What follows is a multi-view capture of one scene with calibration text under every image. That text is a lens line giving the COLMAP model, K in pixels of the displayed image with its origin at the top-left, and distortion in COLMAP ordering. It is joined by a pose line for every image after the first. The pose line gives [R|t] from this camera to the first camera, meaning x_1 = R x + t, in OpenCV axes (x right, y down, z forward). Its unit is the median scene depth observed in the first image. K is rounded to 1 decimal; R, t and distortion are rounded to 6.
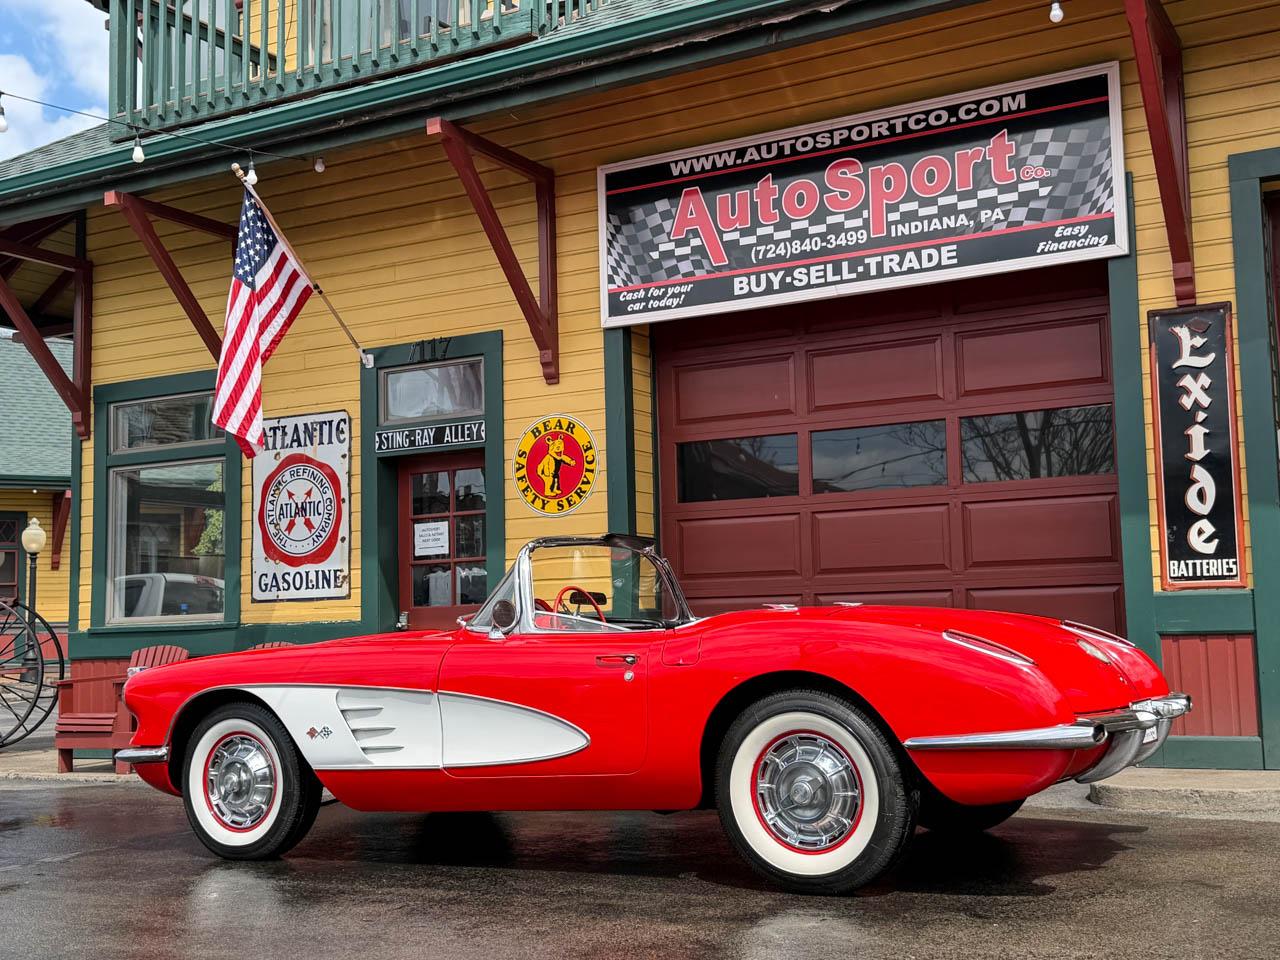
lens RADIAL K [[1521.0, 0, 646.3], [0, 1521.0, 483.3], [0, 0, 1]] dist [0.211148, -0.492511]
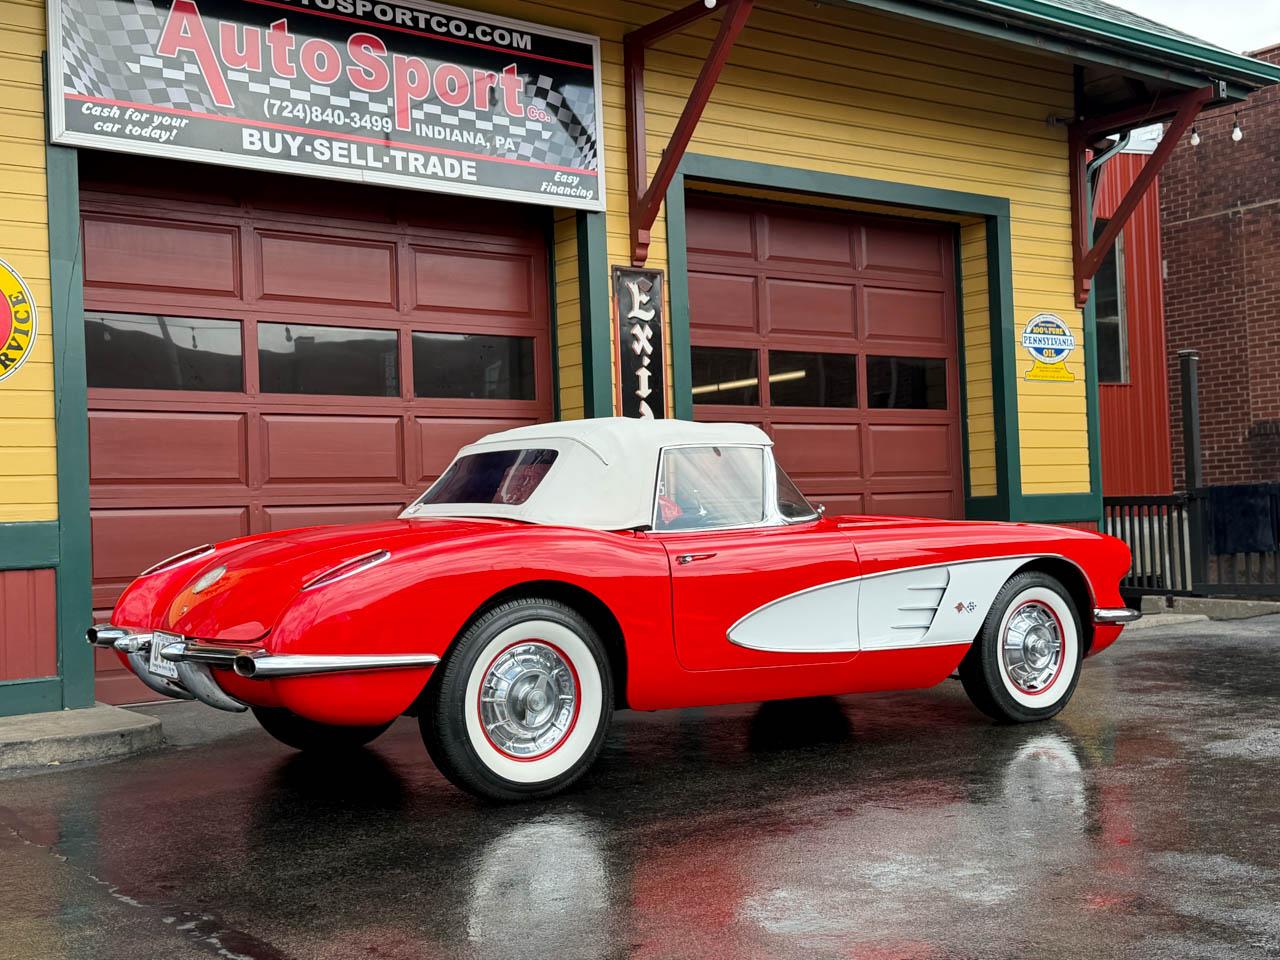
lens RADIAL K [[1521.0, 0, 646.3], [0, 1521.0, 483.3], [0, 0, 1]] dist [0.211148, -0.492511]
pose [[0.405308, 0.034827, 0.913517, -0.640969], [-0.065099, 0.997837, -0.009159, 0.055514], [-0.911859, -0.055757, 0.406698, 0.452836]]
